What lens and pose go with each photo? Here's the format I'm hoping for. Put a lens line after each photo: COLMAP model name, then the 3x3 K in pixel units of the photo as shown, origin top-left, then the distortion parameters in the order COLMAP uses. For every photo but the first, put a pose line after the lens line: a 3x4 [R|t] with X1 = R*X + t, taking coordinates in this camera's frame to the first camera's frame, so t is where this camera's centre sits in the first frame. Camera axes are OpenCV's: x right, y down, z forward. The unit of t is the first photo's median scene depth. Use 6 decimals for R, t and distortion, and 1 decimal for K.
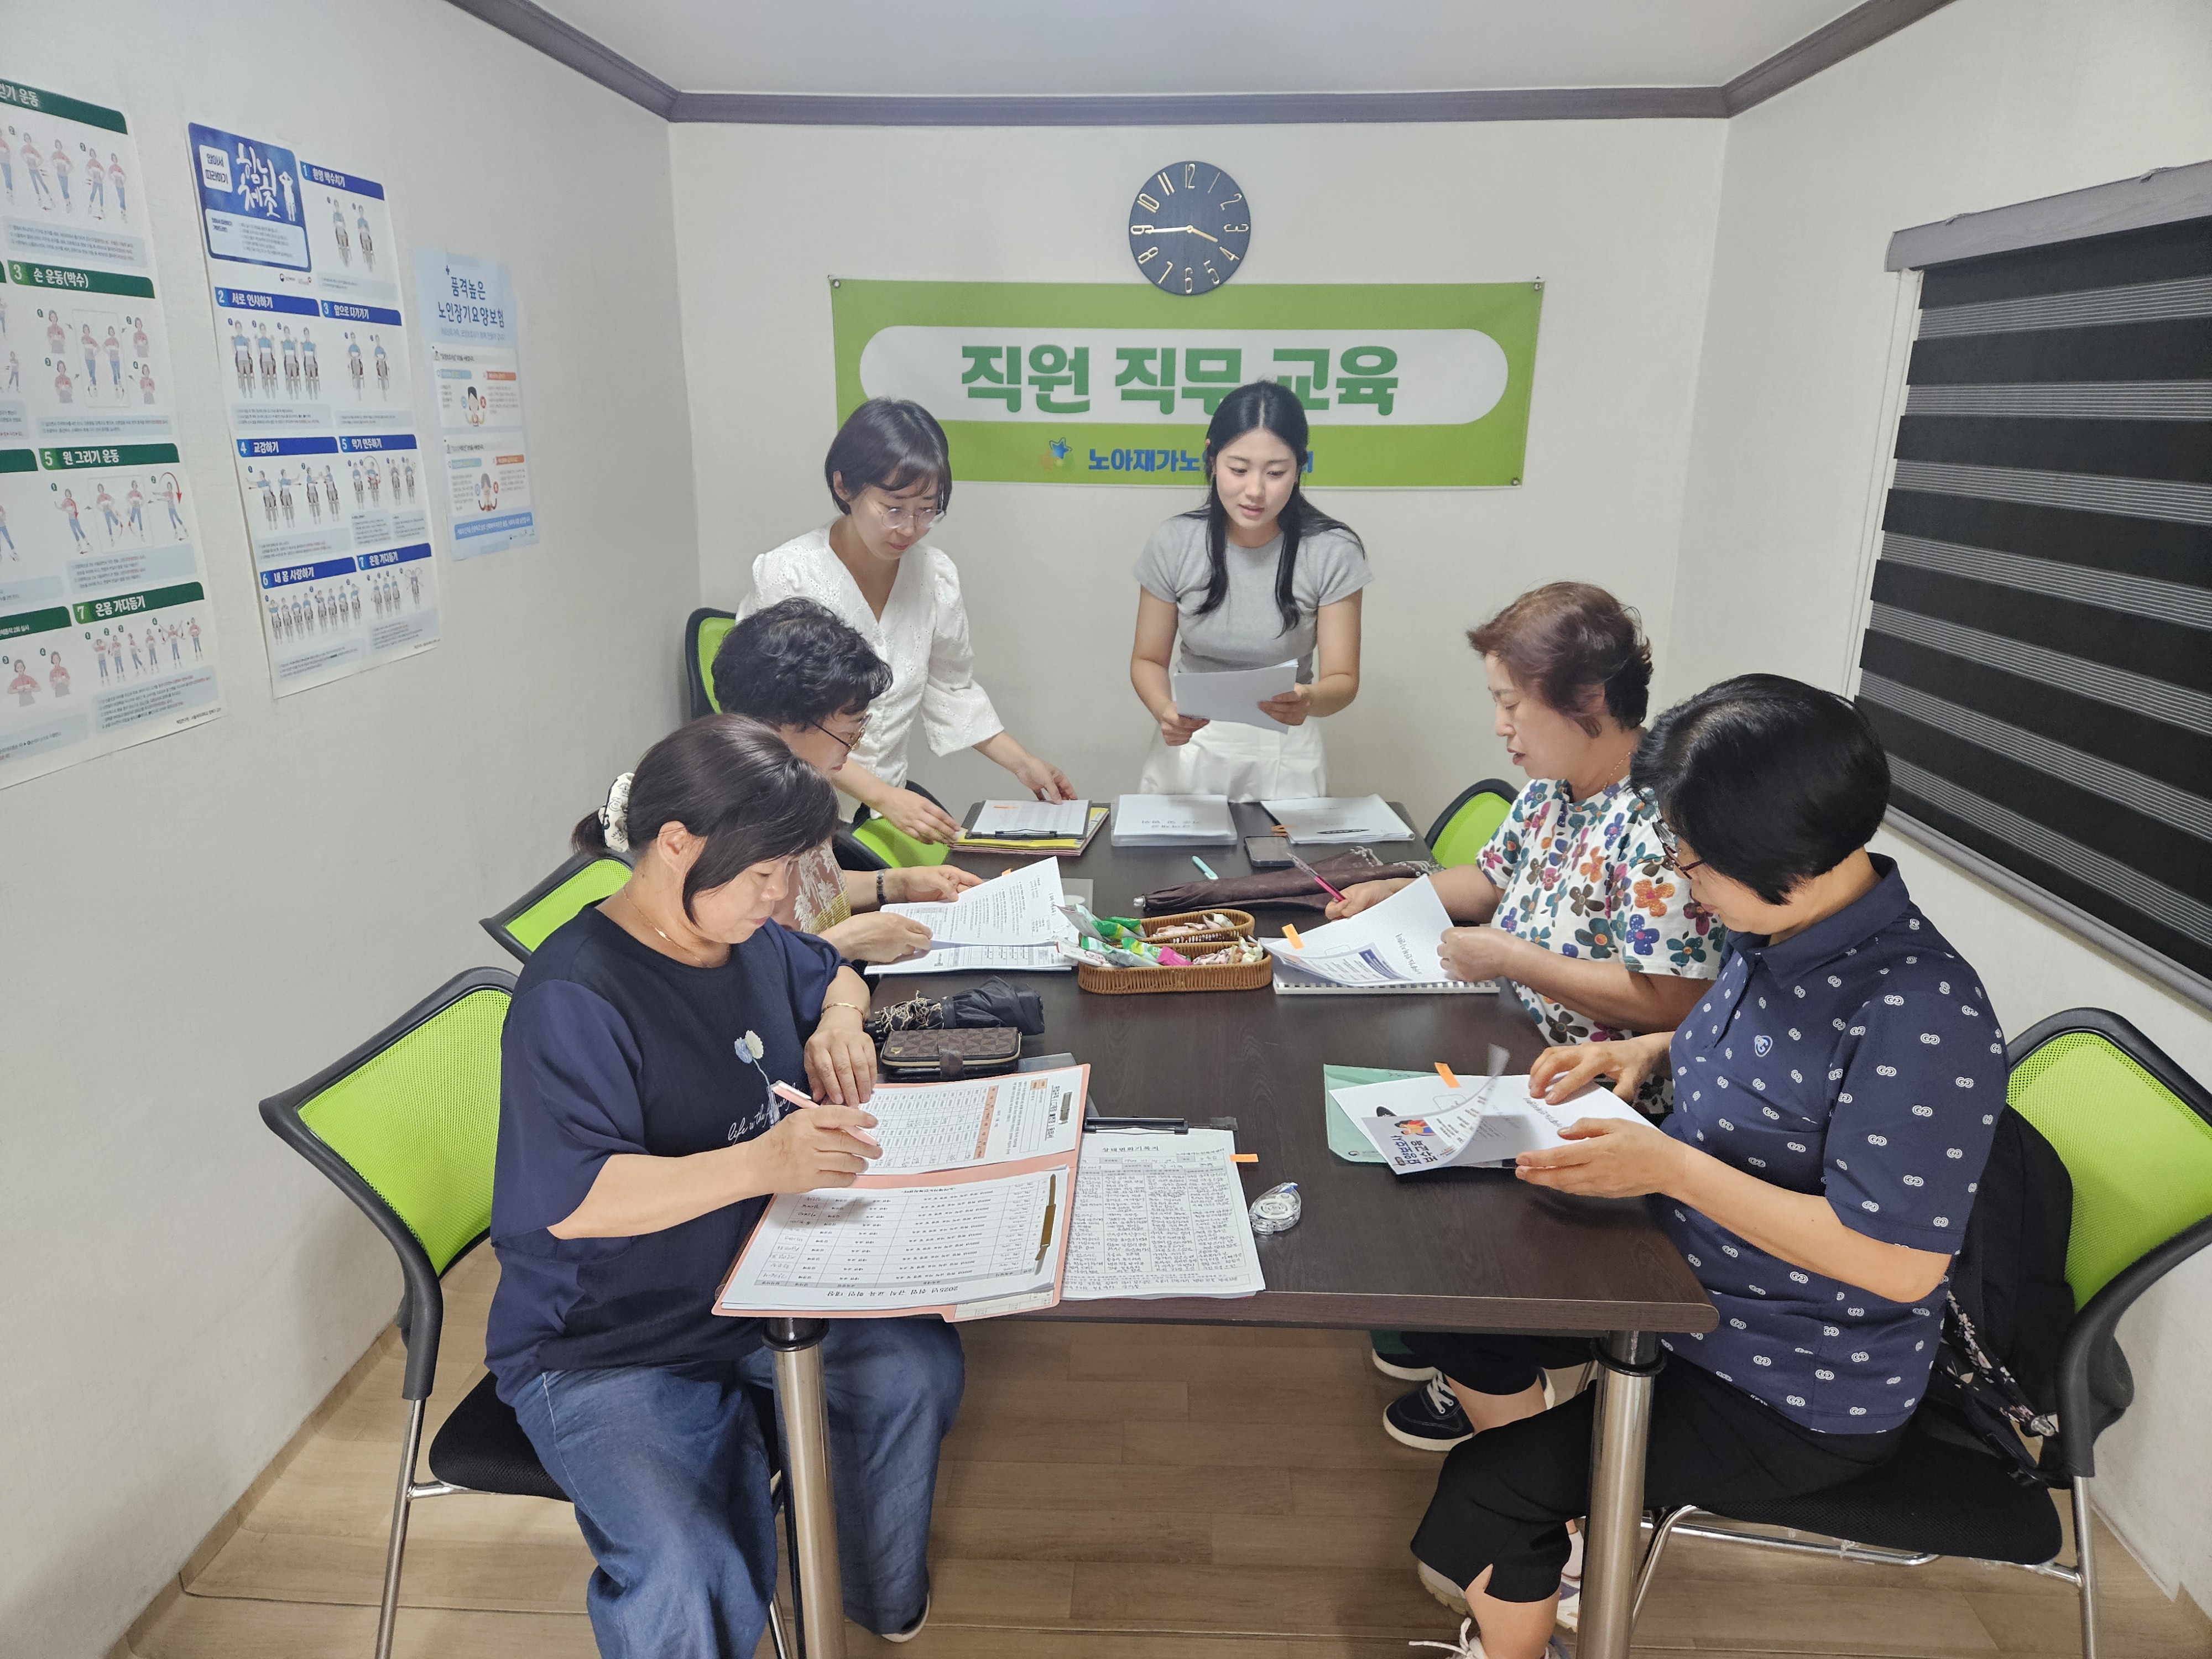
lens RADIAL K [[1511.3, 0, 1095.8], [0, 1511.3, 860.1], [0, 0, 1]] dist [0.084698, -0.087455]
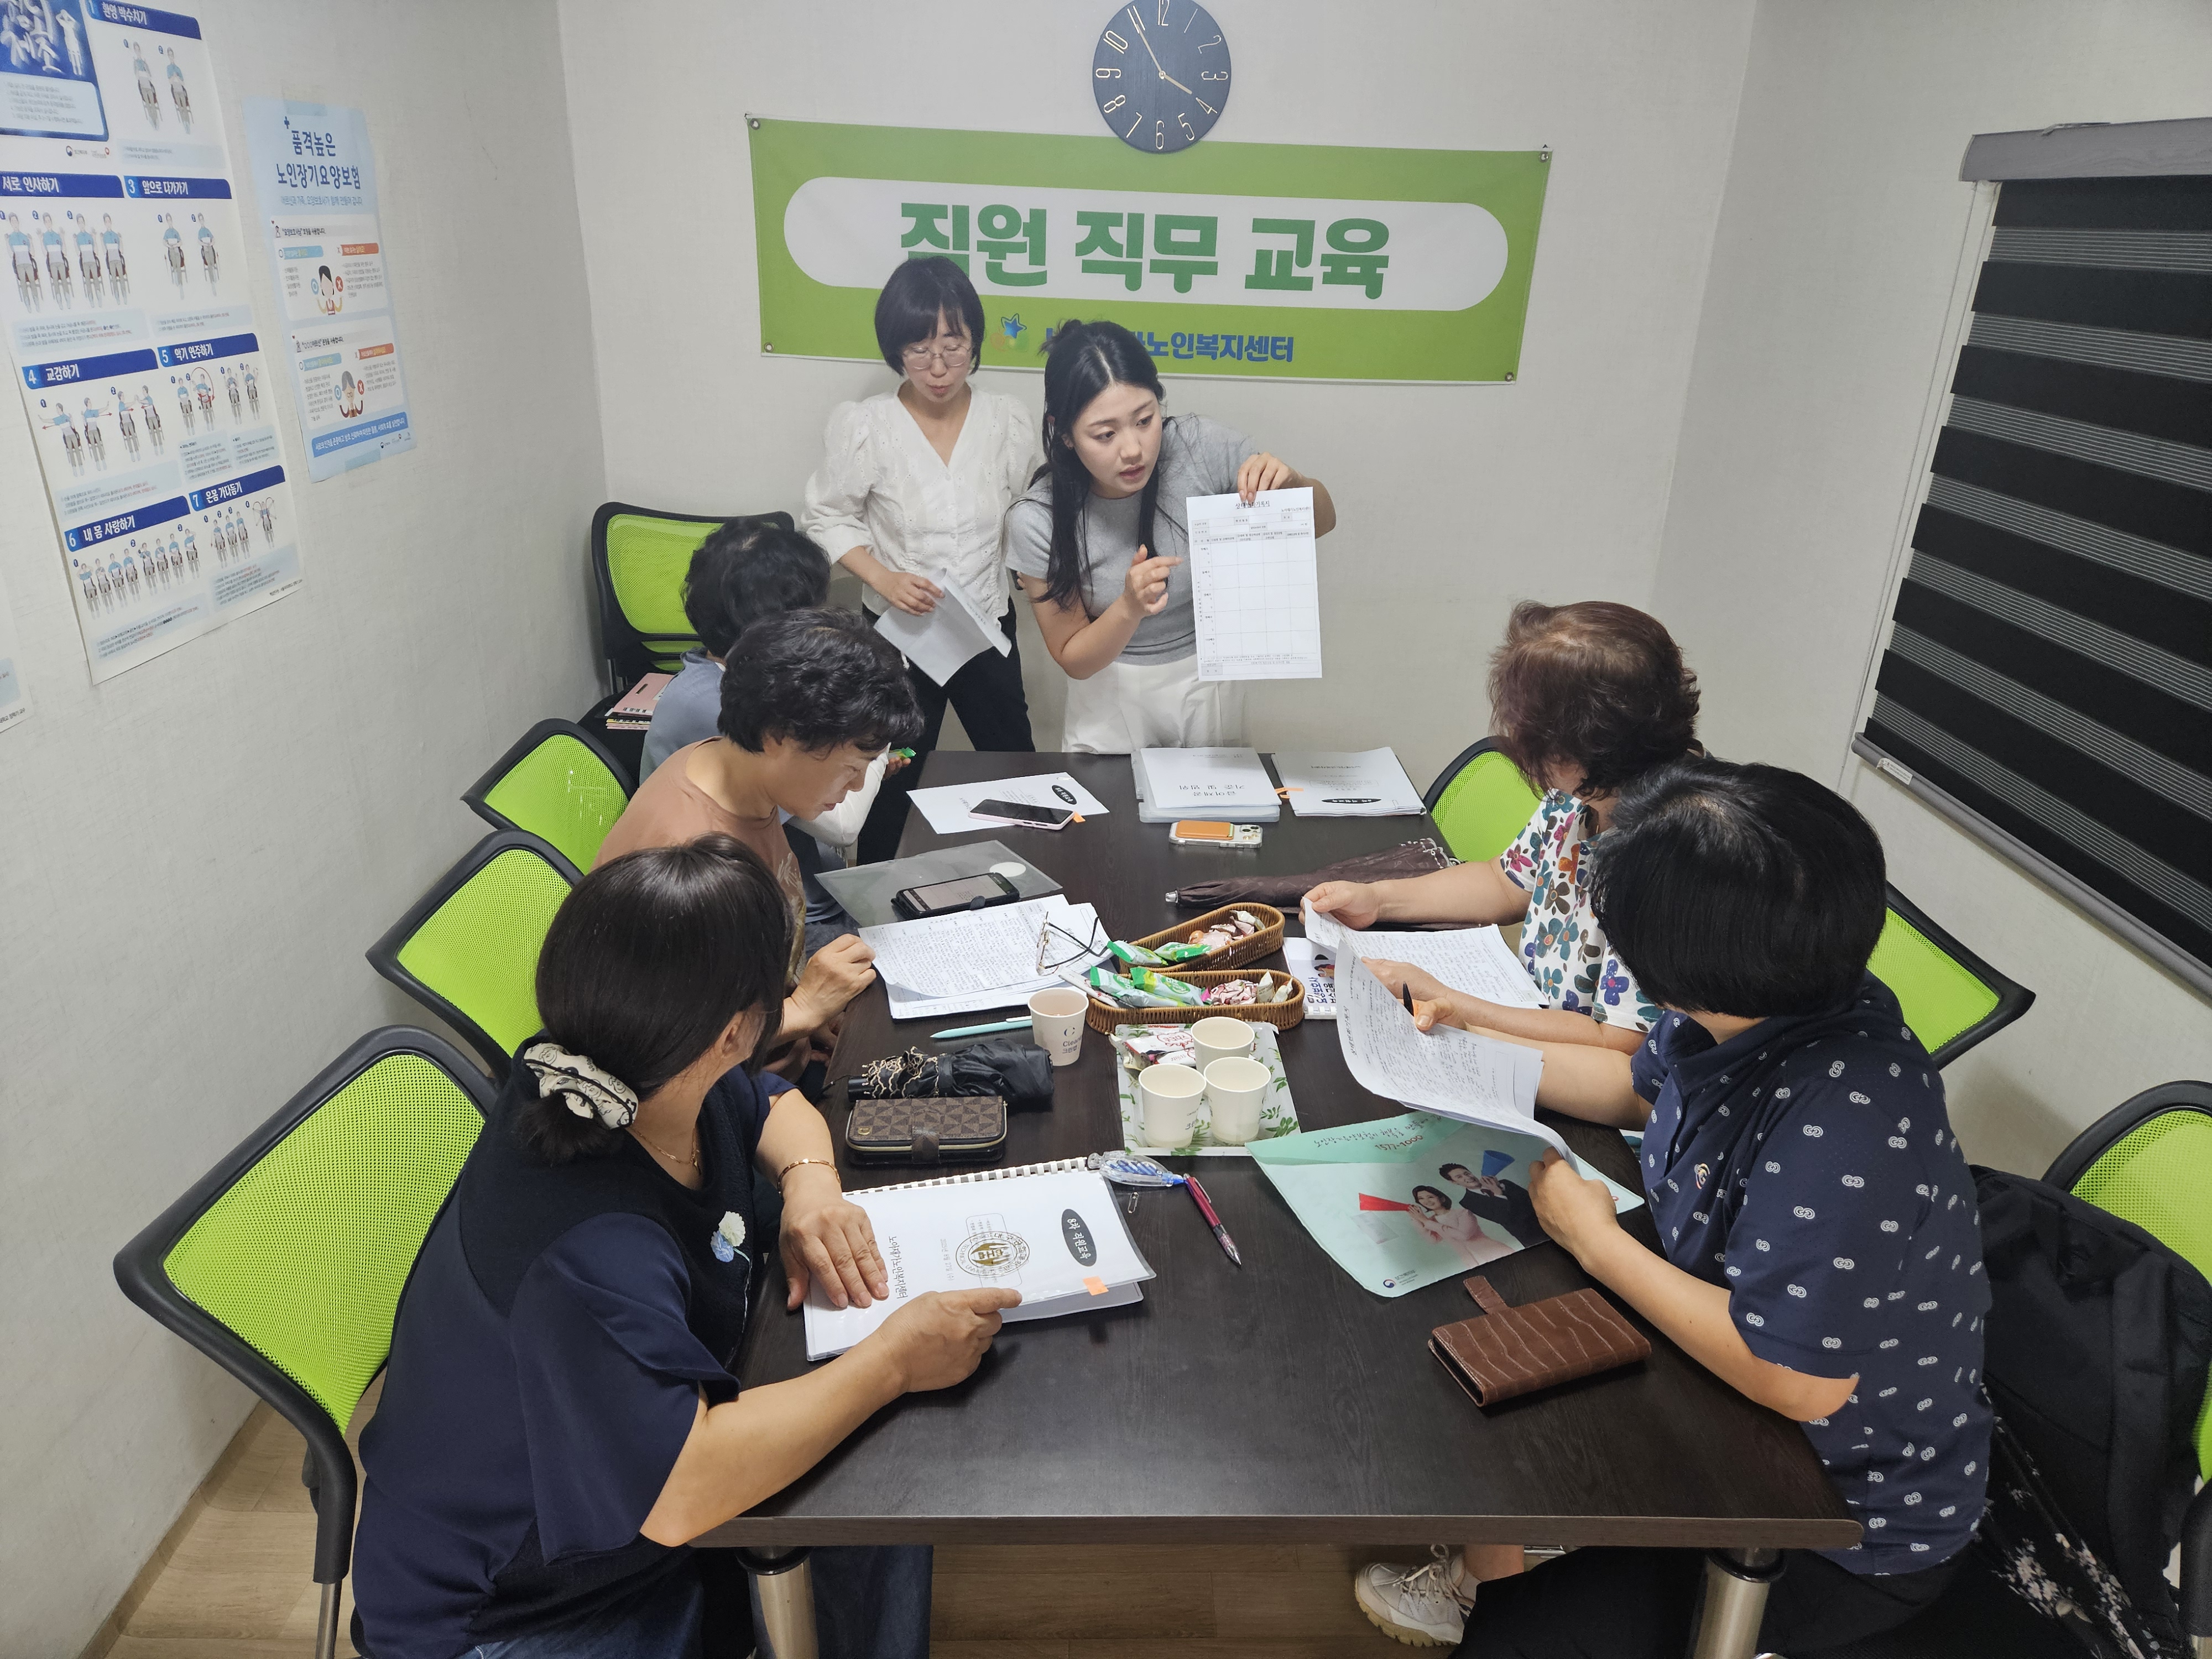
lens RADIAL K [[1511.3, 0, 1118.0], [0, 1511.3, 860.9], [0, 0, 1]] dist [0.073709, -0.060288]
pose [[0.997434, -0.000088, 0.071590, -0.044230], [-0.008002, 0.993595, 0.112718, -0.101854], [-0.071141, -0.113002, 0.991045, 0.124474]]
